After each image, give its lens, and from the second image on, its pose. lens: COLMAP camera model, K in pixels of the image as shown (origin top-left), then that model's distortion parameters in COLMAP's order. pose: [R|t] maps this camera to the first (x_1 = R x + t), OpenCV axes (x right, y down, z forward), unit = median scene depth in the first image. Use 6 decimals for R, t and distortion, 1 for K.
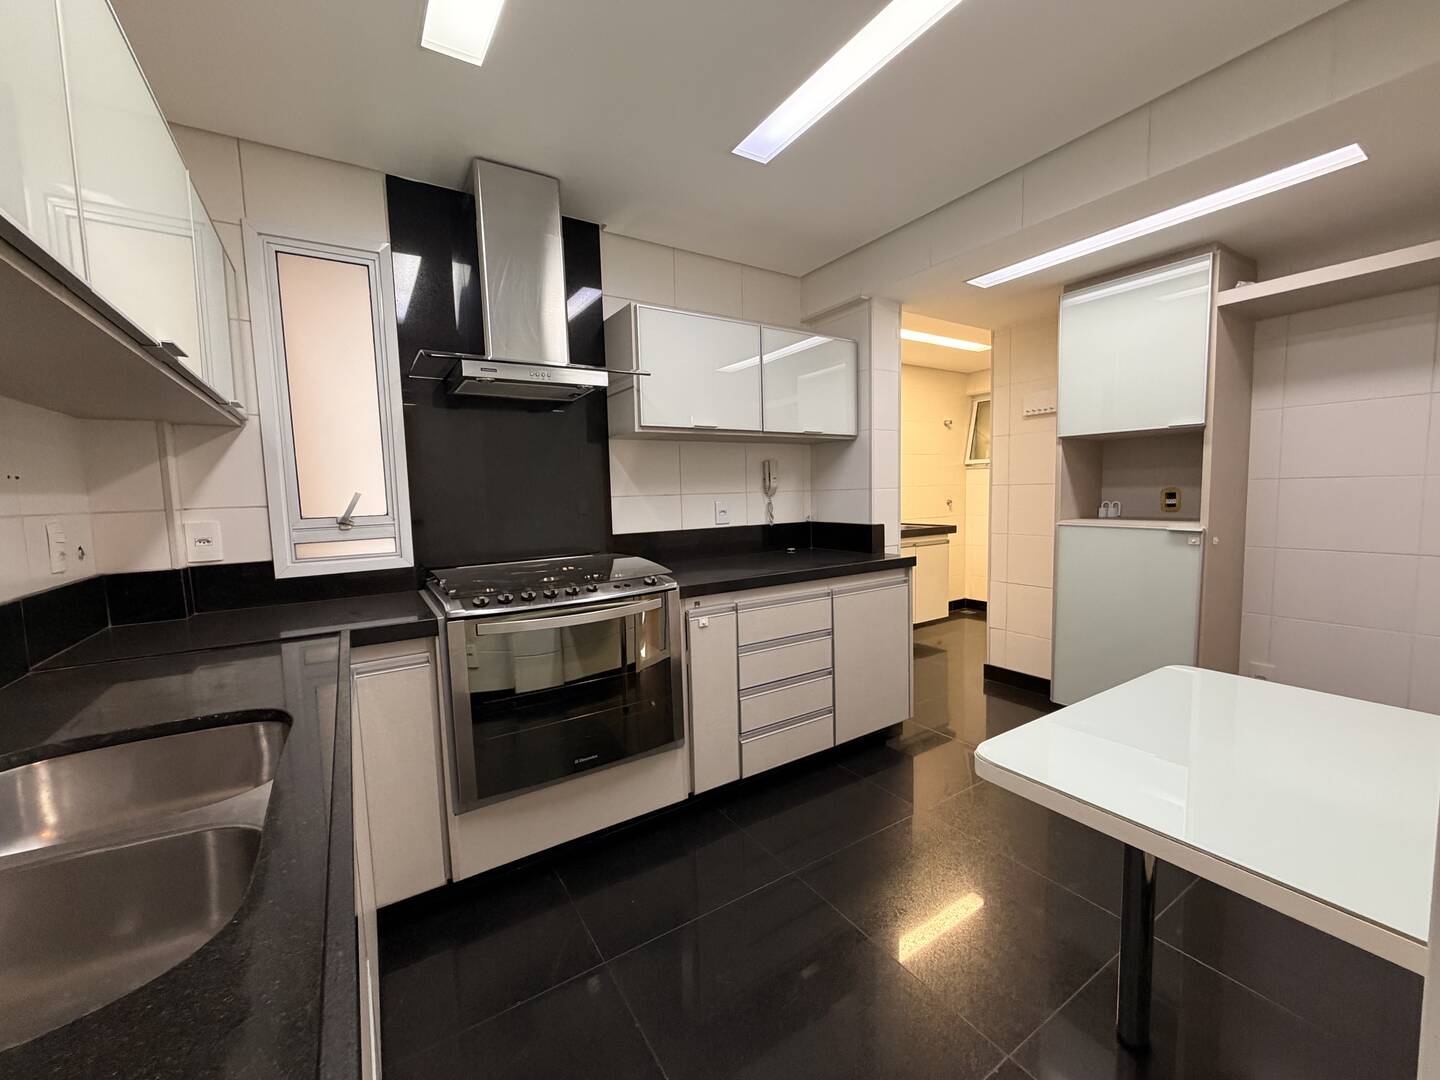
lens RADIAL K [[592.5, 0, 746.6], [0, 592.5, 538.5], [0, 0, 1]] dist [-0.000889, -0.000155]
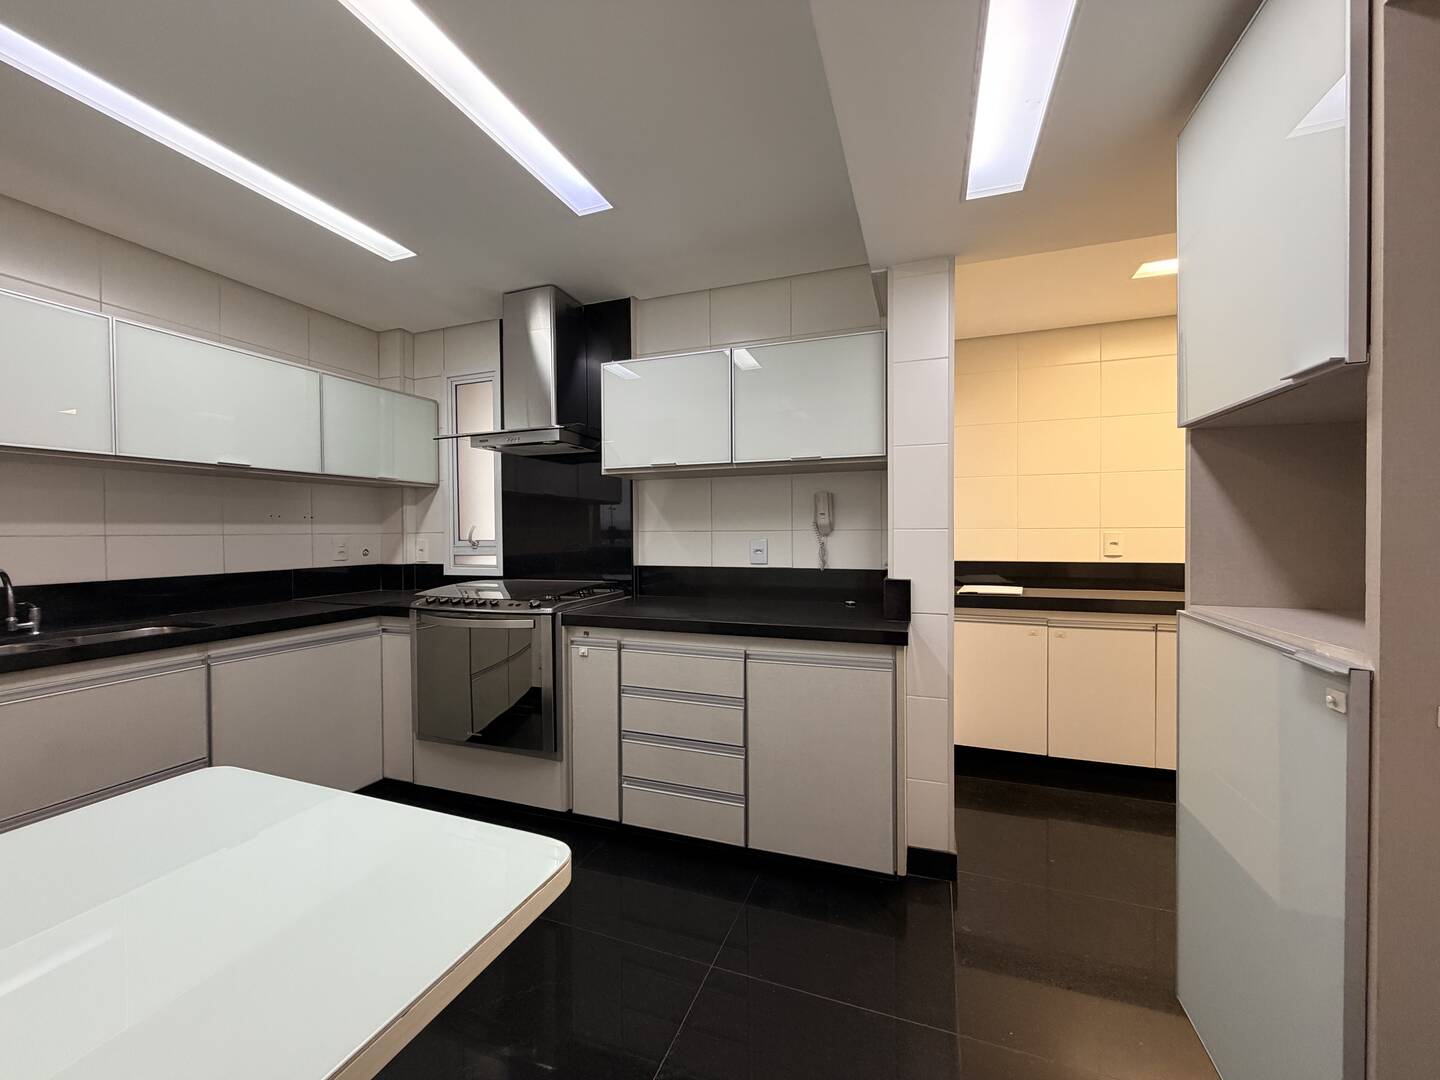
lens RADIAL K [[571.4, 0, 715.9], [0, 571.4, 538.7], [0, 0, 1]] dist [0.000017, -0.000062]
pose [[0.587657, 0.032331, -0.808464, 0.787920], [-0.073324, 0.997218, -0.013418, -0.056804], [0.805781, 0.067165, 0.588393, 0.512077]]
